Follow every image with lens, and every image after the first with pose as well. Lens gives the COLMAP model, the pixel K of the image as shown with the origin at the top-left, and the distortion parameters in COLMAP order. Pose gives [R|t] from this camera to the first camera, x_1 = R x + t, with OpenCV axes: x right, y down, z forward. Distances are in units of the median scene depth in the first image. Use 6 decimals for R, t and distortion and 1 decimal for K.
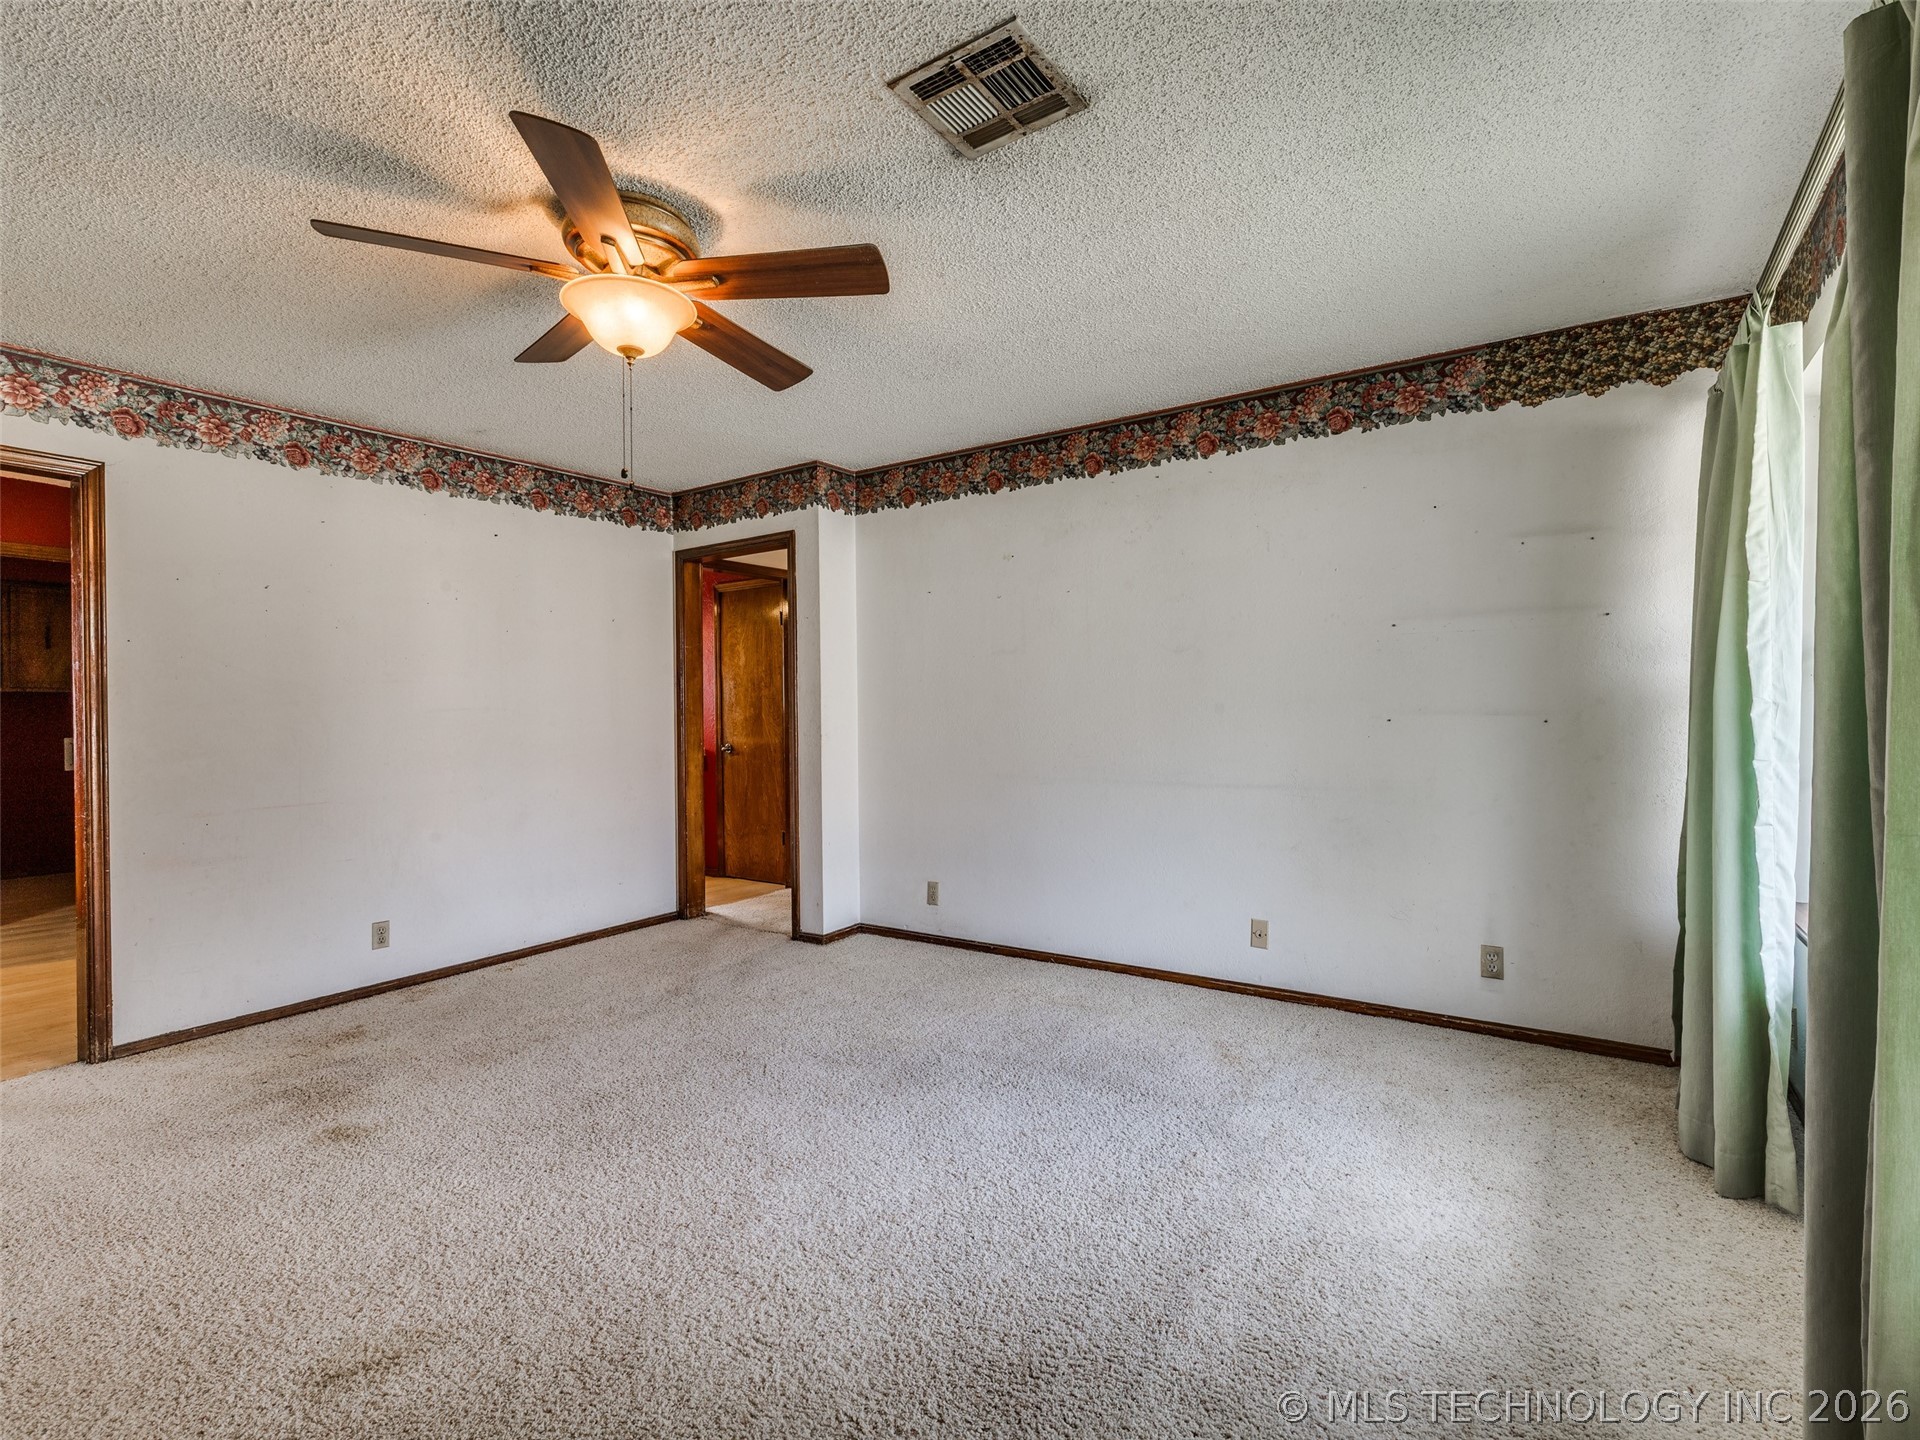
lens RADIAL K [[911.4, 0, 960.0], [0, 911.4, 720.0], [0, 0, 1]] dist [-0.003670, 0.000395]
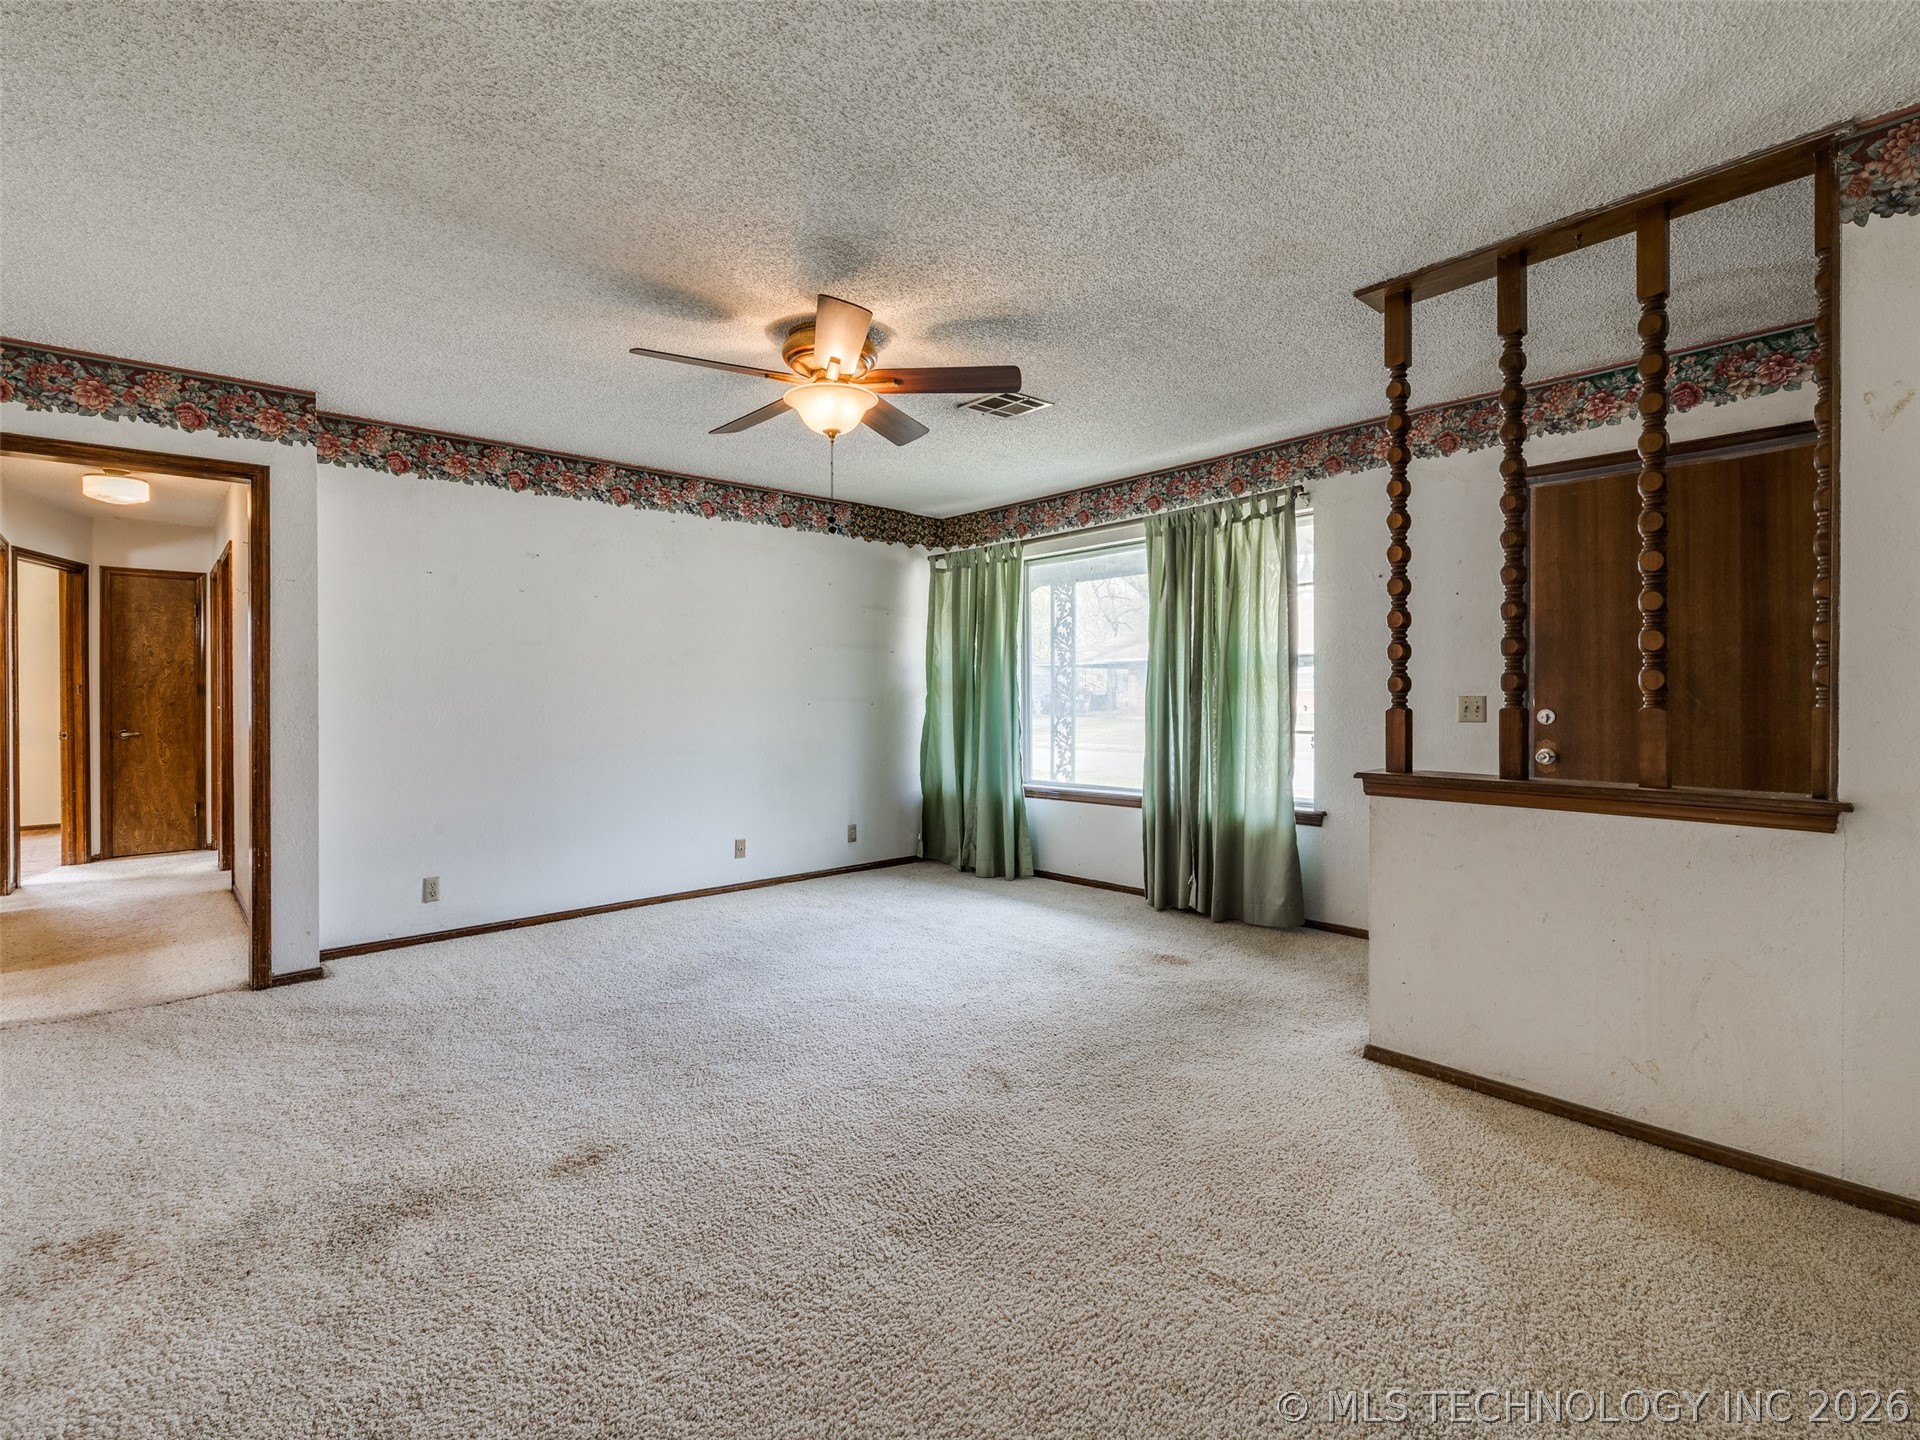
lens RADIAL K [[911.4, 0, 960.0], [0, 911.4, 720.0], [0, 0, 1]] dist [-0.003670, 0.000395]
pose [[0.235028, -0.015962, 0.971857, -1.128244], [0.012206, 0.999835, 0.013470, 0.010477], [-0.971912, 0.008697, 0.235184, 0.329478]]
